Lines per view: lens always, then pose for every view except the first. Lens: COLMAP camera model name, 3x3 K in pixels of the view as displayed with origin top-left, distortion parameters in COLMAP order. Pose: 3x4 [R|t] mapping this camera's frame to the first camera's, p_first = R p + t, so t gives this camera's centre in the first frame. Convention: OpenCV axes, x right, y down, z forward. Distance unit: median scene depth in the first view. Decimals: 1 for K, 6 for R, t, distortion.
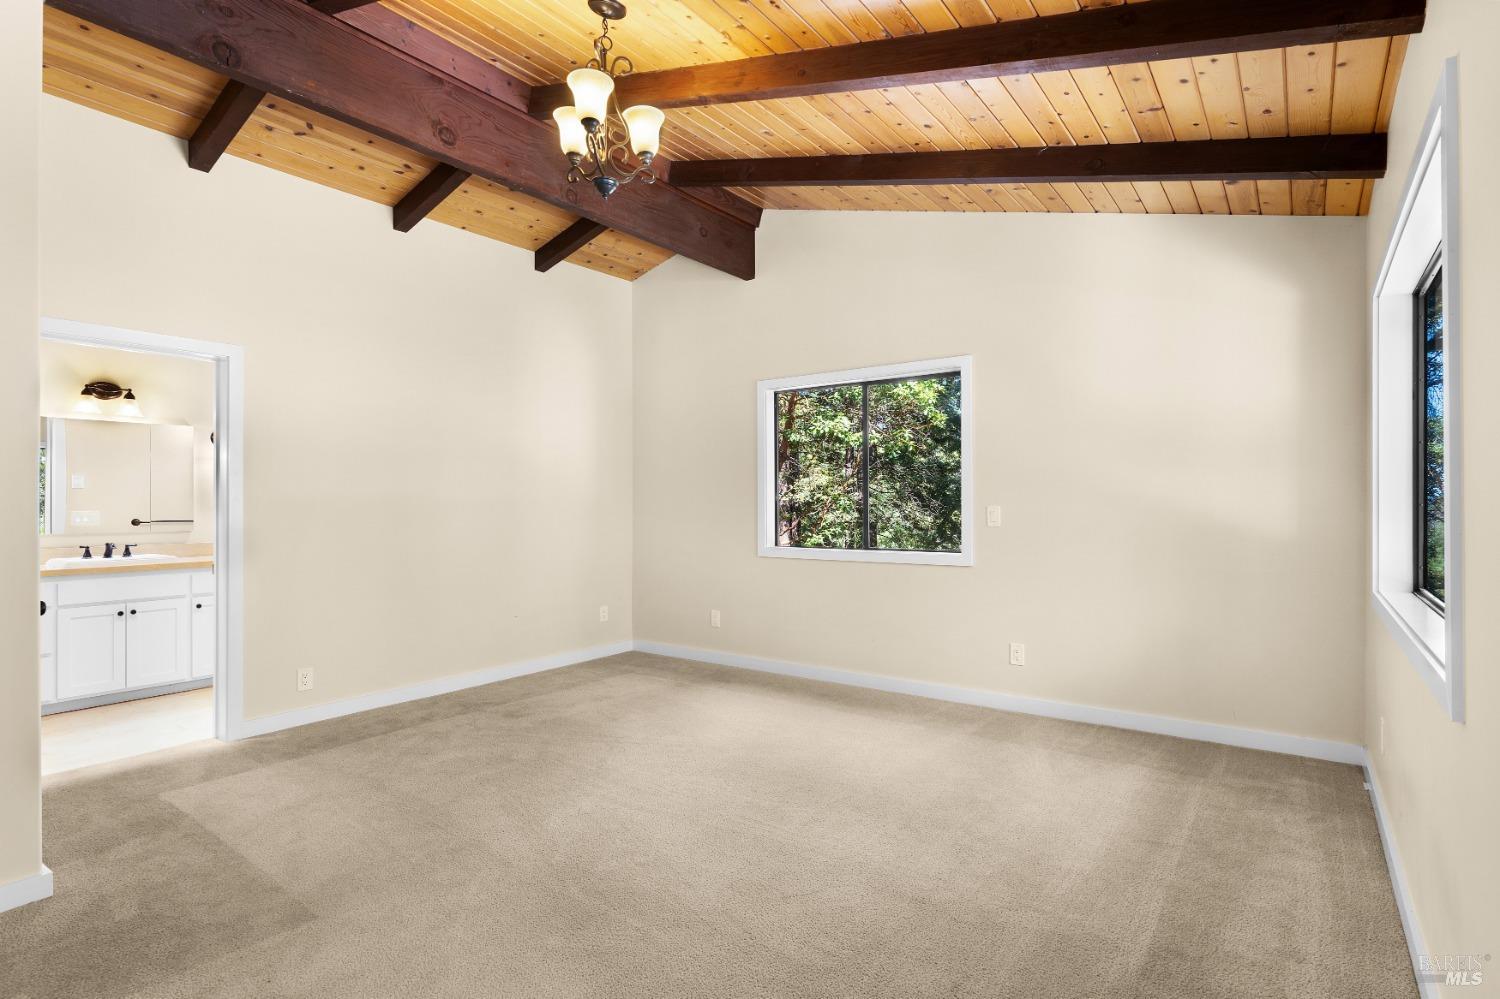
lens RADIAL K [[747.5, 0, 750.0], [0, 747.5, 499.5], [0, 0, 1]] dist [-0.002715, -0.000549]
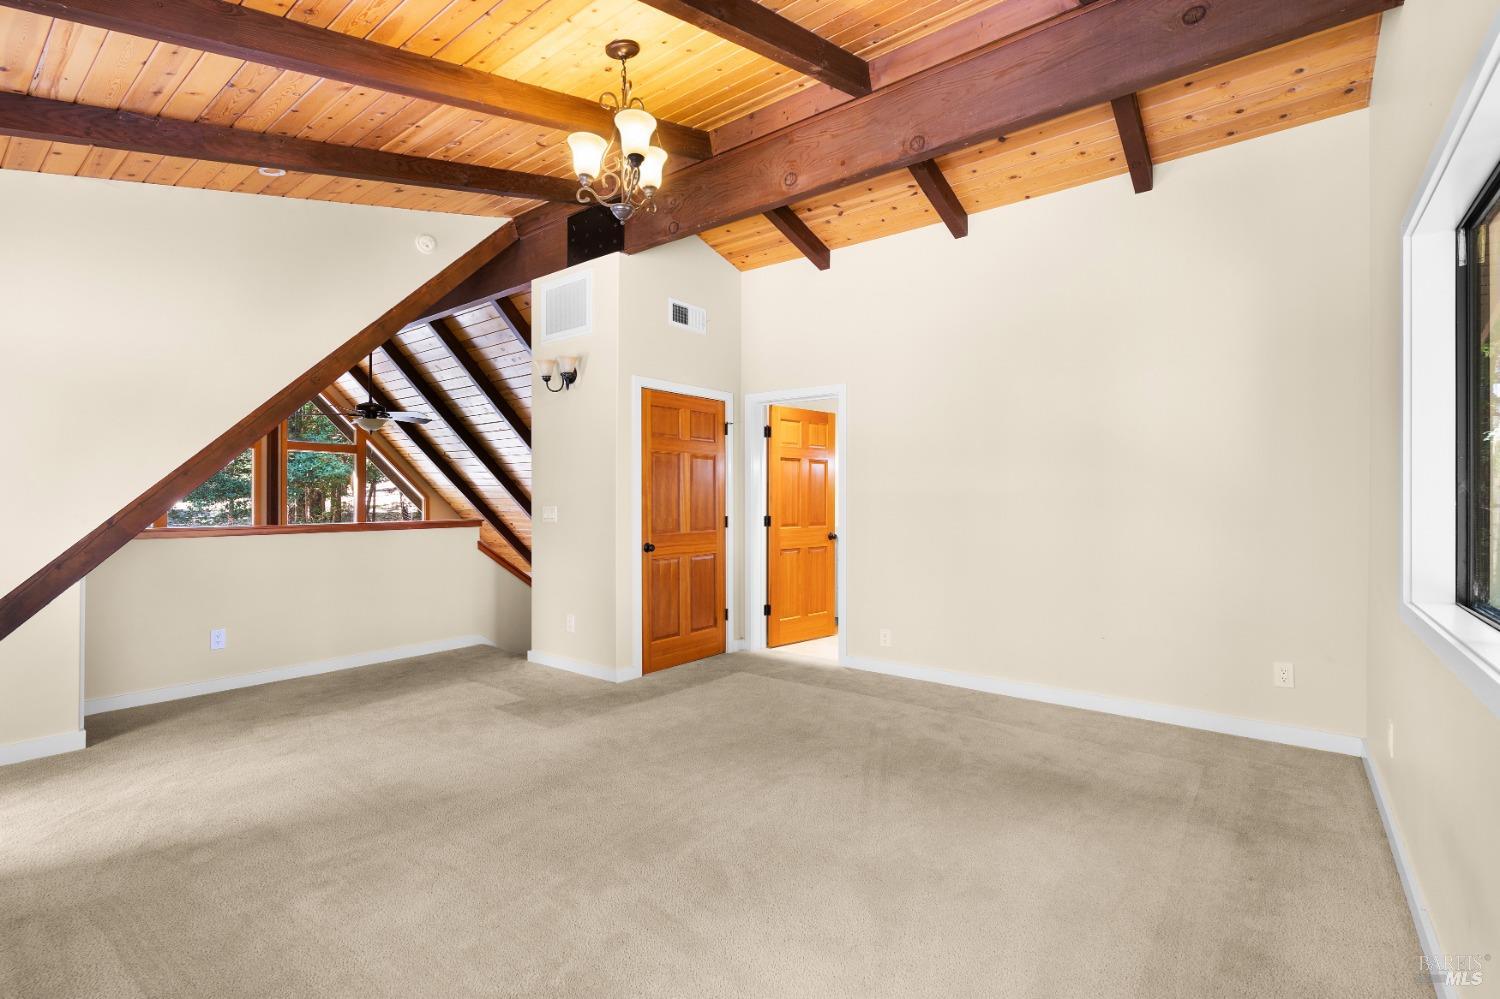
lens RADIAL K [[678.2, 0, 756.8], [0, 678.2, 492.1], [0, 0, 1]] dist [0.002024, 0.000402]
pose [[-0.026639, -0.011368, -0.999580, 0.552139], [-0.000958, 0.999935, -0.011347, 0.011543], [0.999645, 0.000655, -0.026648, 0.834647]]
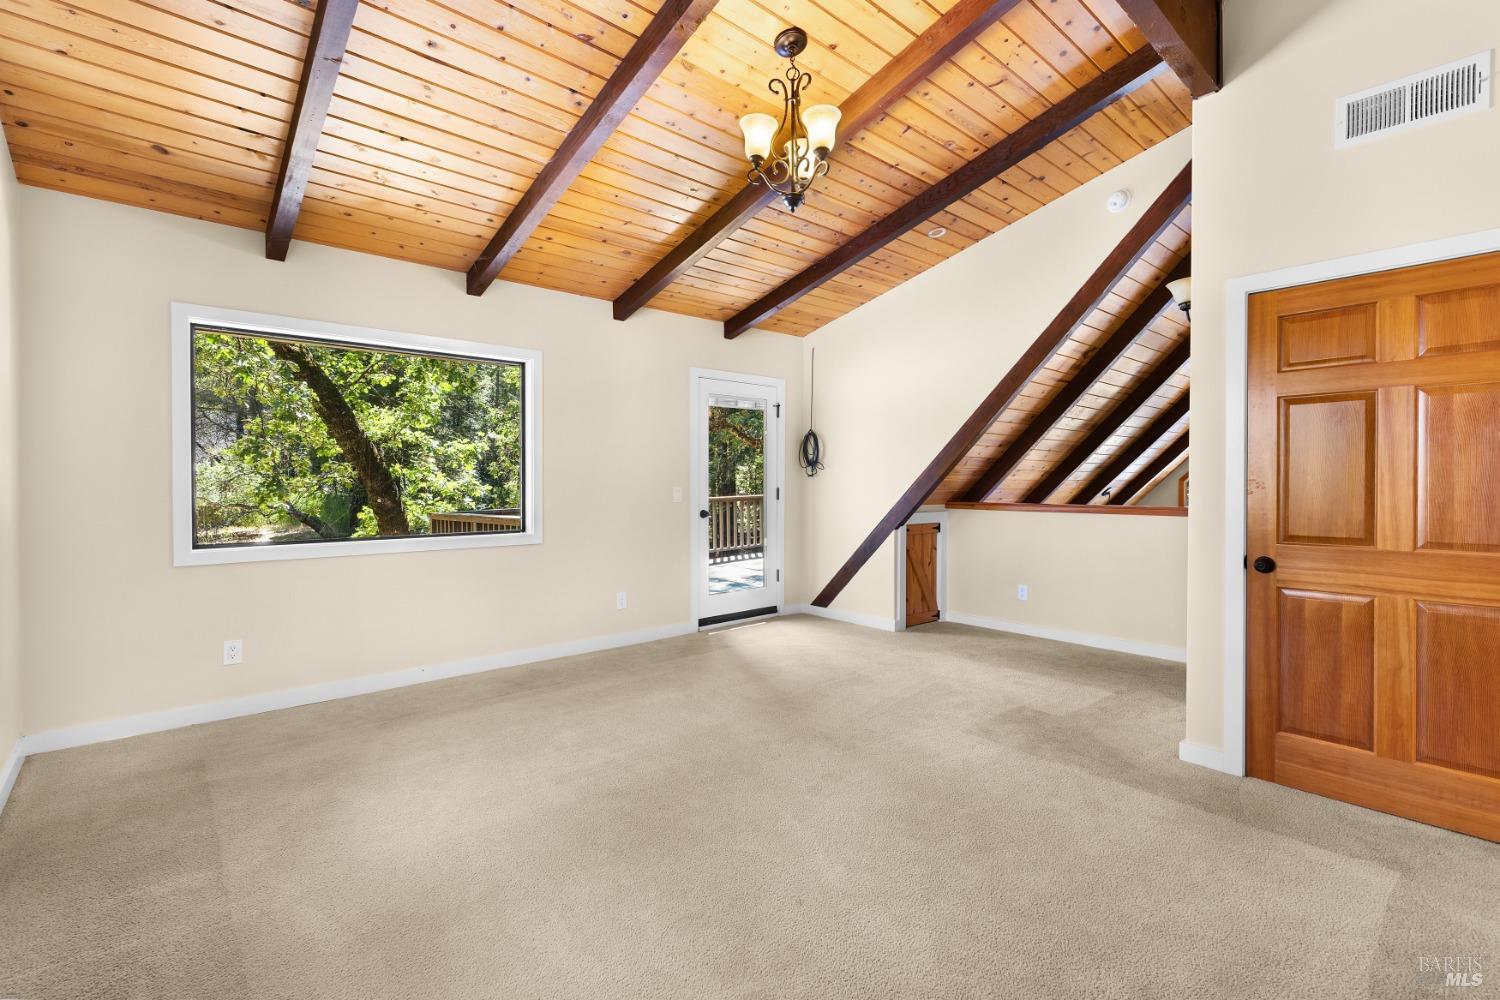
lens RADIAL K [[678.2, 0, 756.8], [0, 678.2, 492.6], [0, 0, 1]] dist [0.002024, 0.000402]
pose [[-0.979031, -0.001663, 0.203705, -0.243157], [0.001703, 0.999865, 0.016349, 0.008509], [-0.203705, 0.016353, -0.978896, 1.383720]]
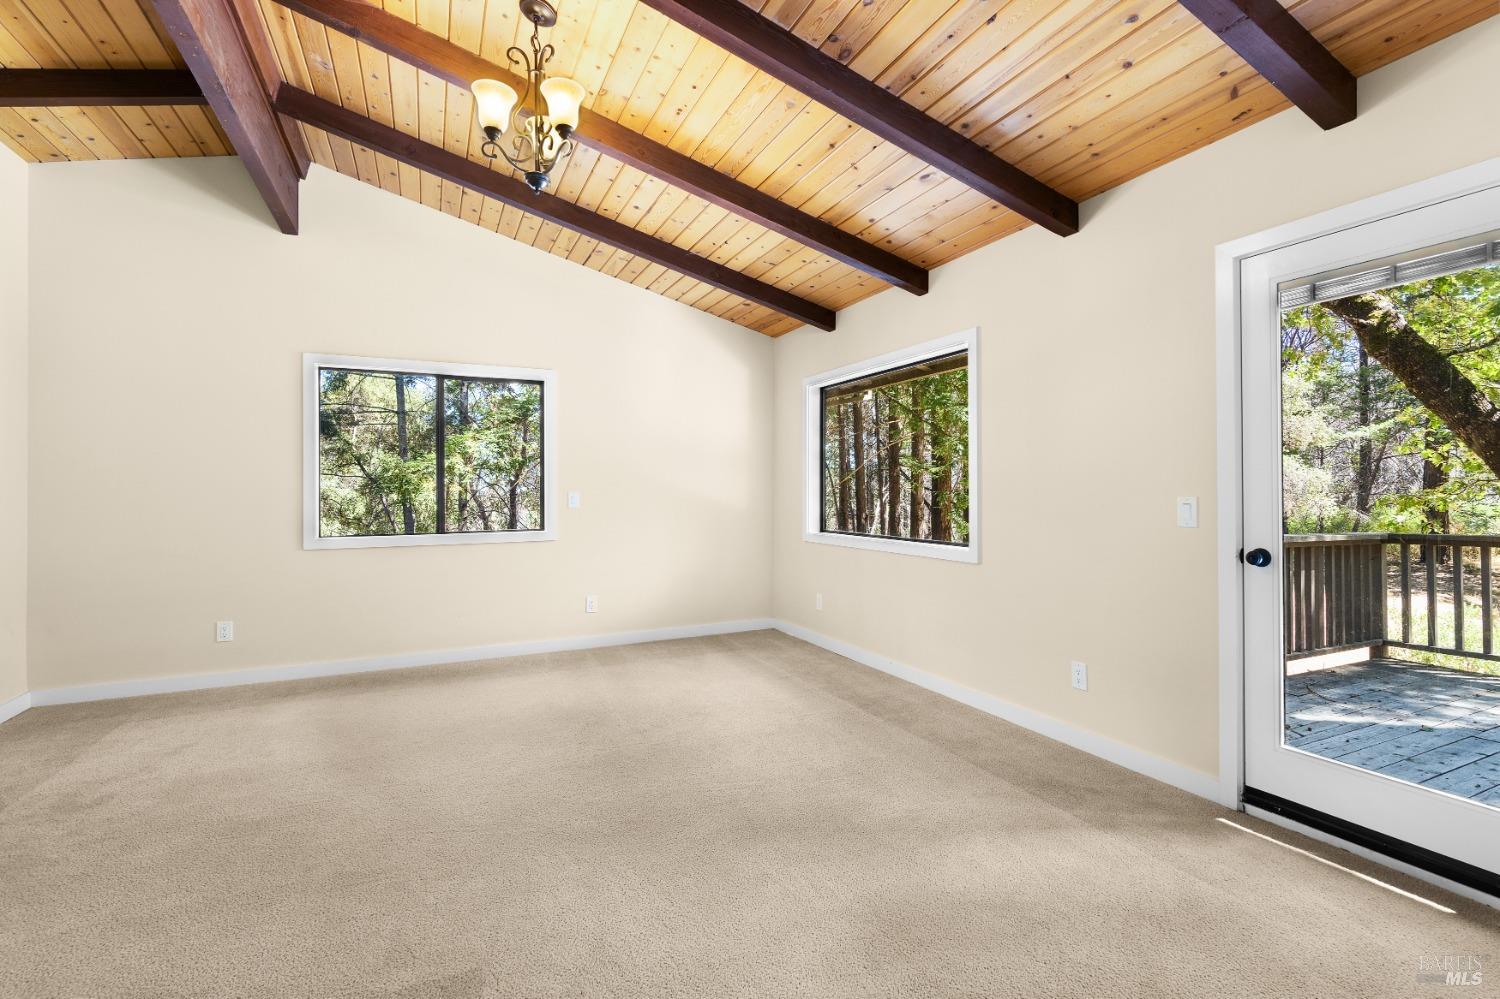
lens RADIAL K [[678.2, 0, 756.8], [0, 678.2, 492.1], [0, 0, 1]] dist [0.002024, 0.000402]
pose [[0.467746, -0.002158, 0.883860, -0.610812], [0.000050, 0.999997, 0.002415, 0.007013], [-0.883863, -0.001085, 0.467745, 0.195673]]
